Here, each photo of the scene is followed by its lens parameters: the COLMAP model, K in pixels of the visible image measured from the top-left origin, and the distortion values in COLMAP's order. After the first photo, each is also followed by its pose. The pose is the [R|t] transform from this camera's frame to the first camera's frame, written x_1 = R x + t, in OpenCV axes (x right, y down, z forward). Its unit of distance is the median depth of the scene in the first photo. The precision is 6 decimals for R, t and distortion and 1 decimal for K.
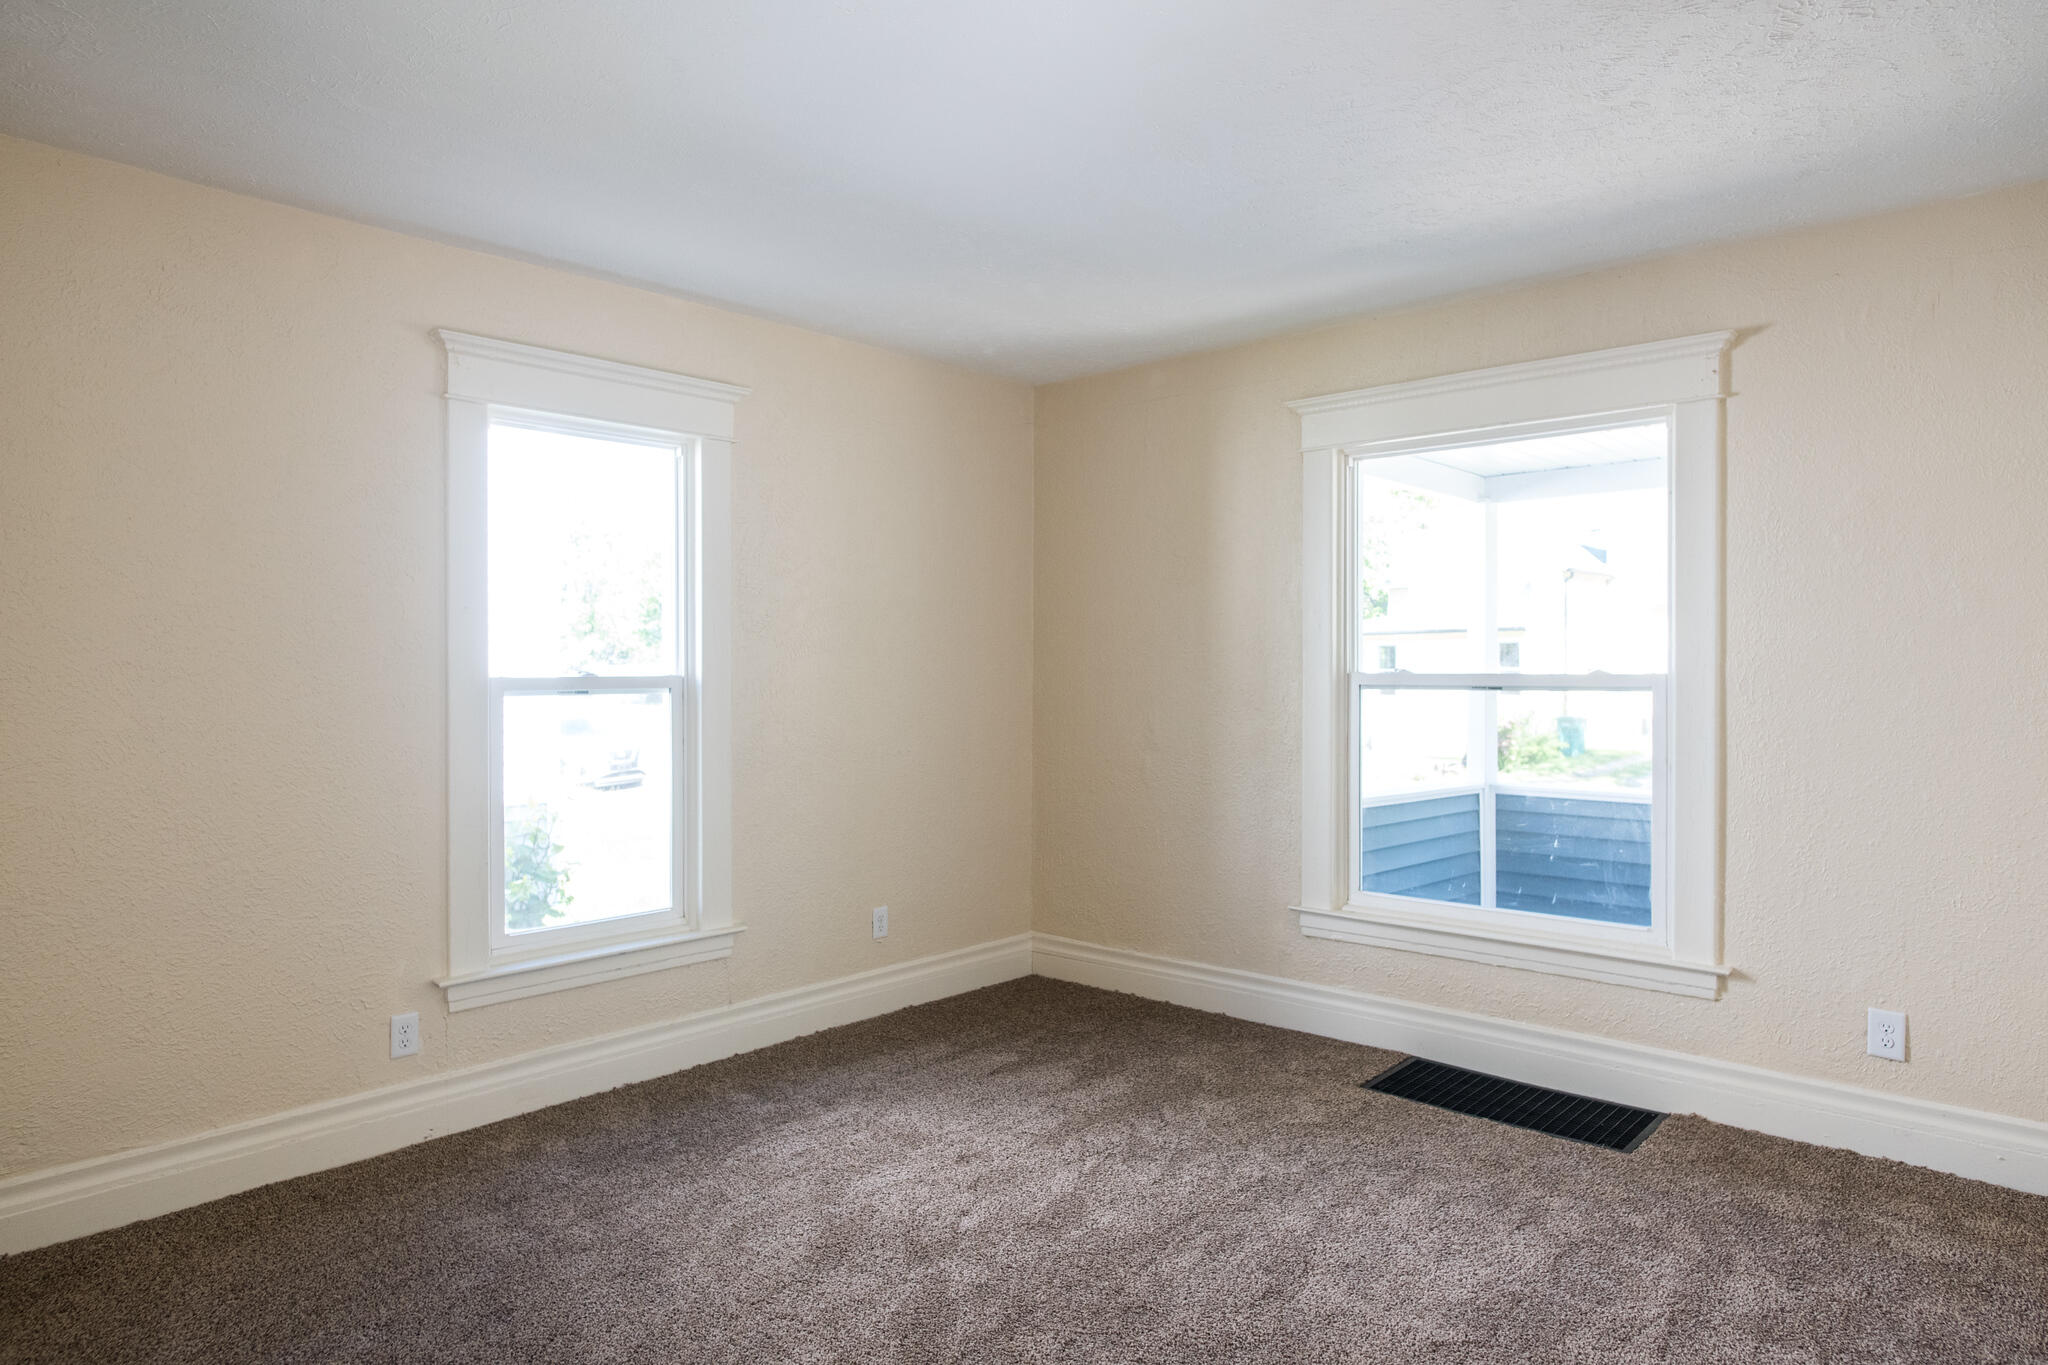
lens RADIAL K [[1295.6, 0, 1024.0], [0, 1295.6, 682.5], [0, 0, 1]] dist [-0.035335, 0.017967]
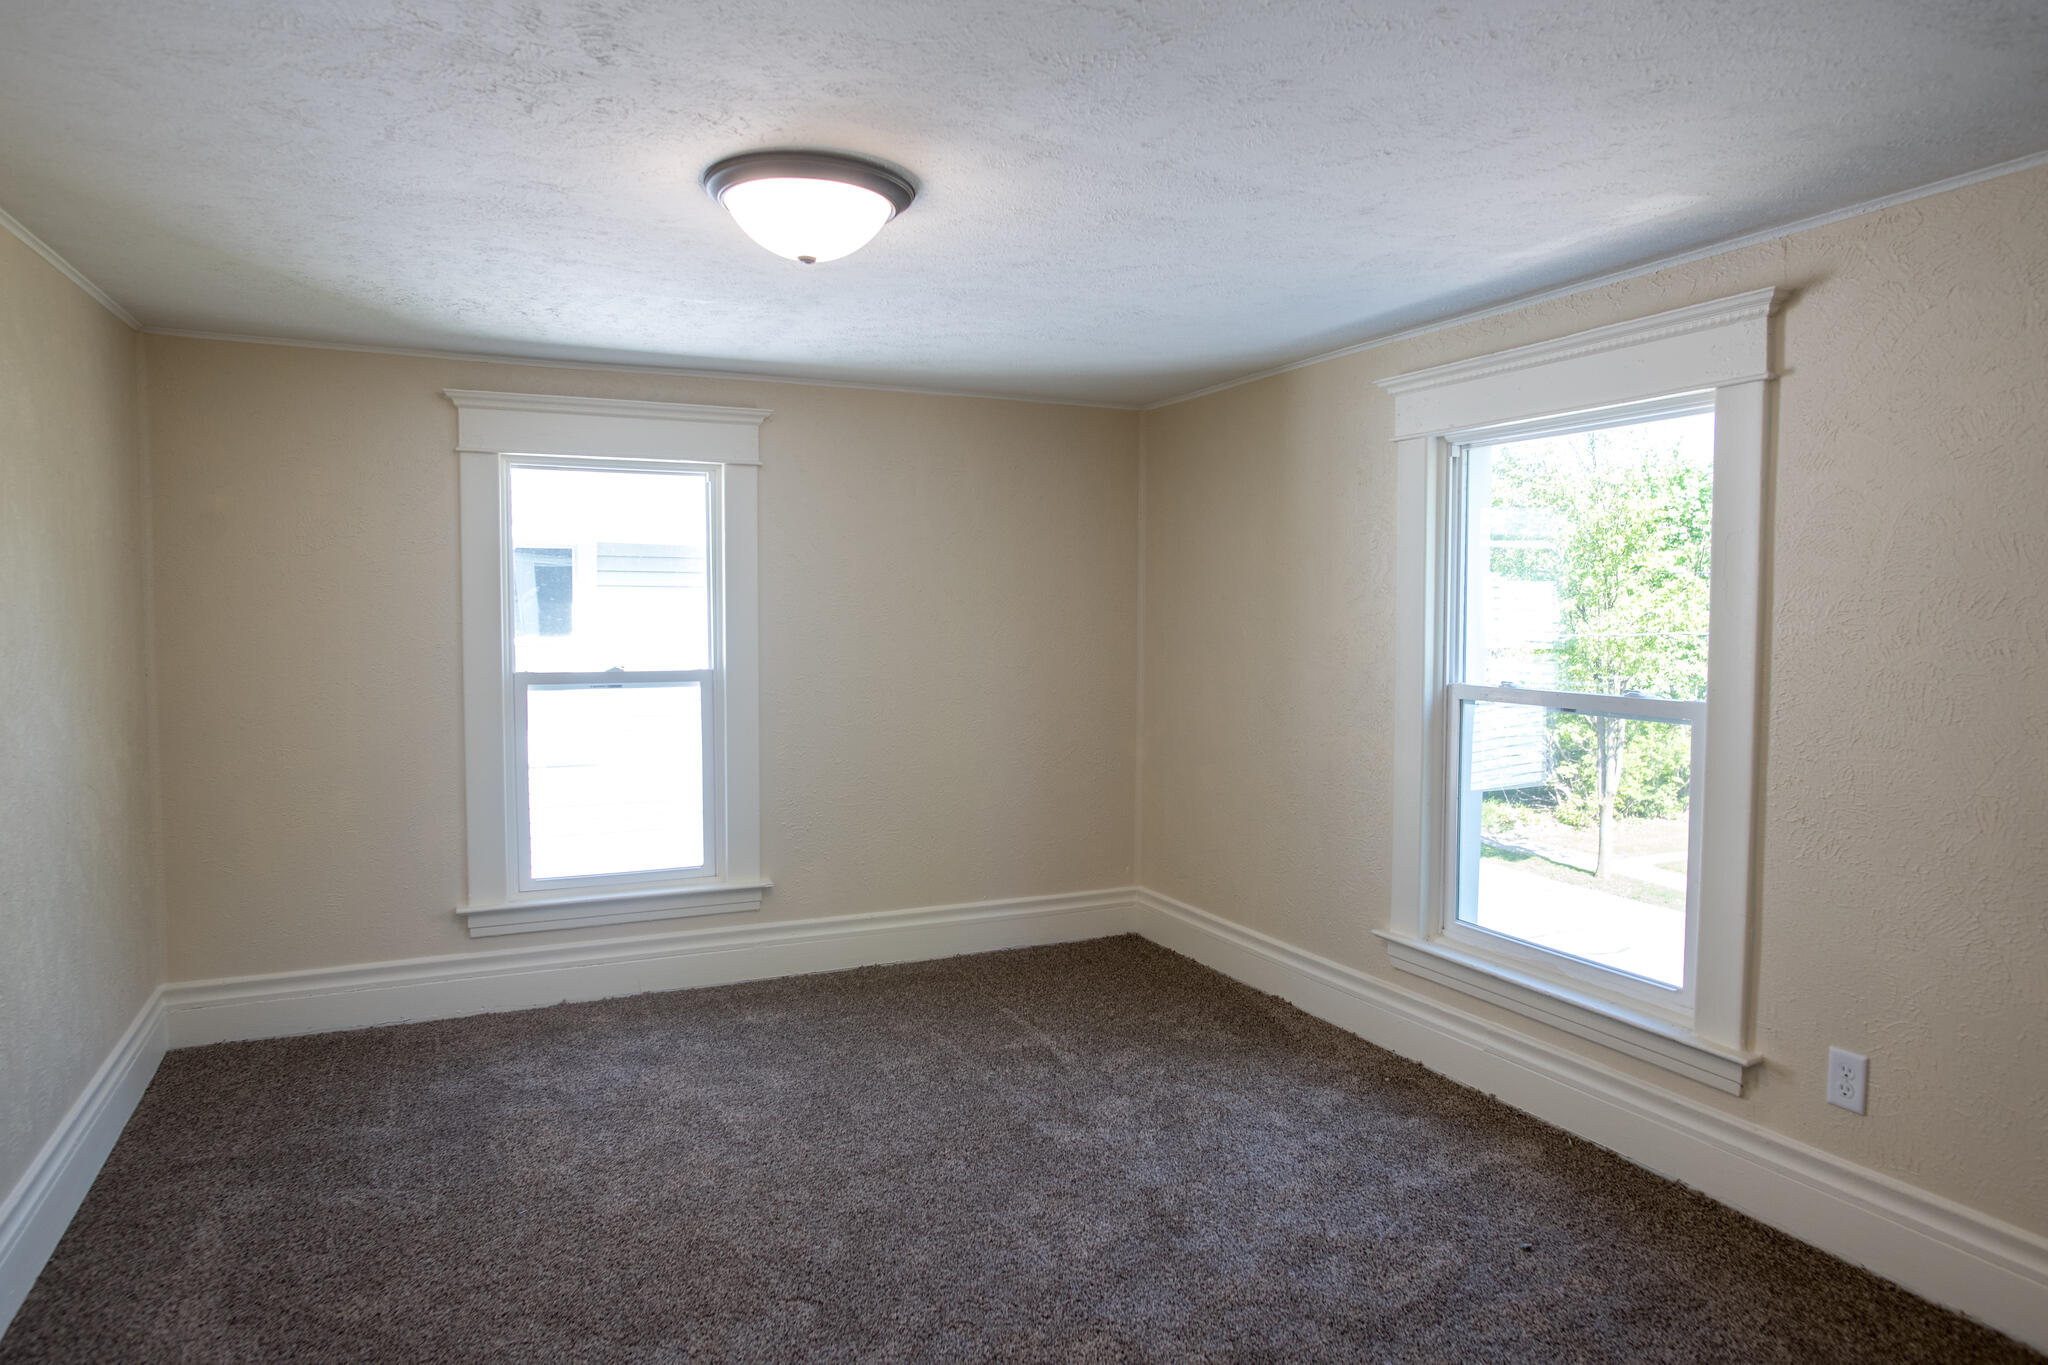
lens RADIAL K [[1295.6, 0, 1024.0], [0, 1295.6, 682.5], [0, 0, 1]] dist [-0.035335, 0.017967]
pose [[0.915869, 0.040945, -0.399383, 0.433616], [-0.024951, 0.998668, 0.045166, -0.050808], [0.400701, -0.031401, 0.915671, 0.048439]]
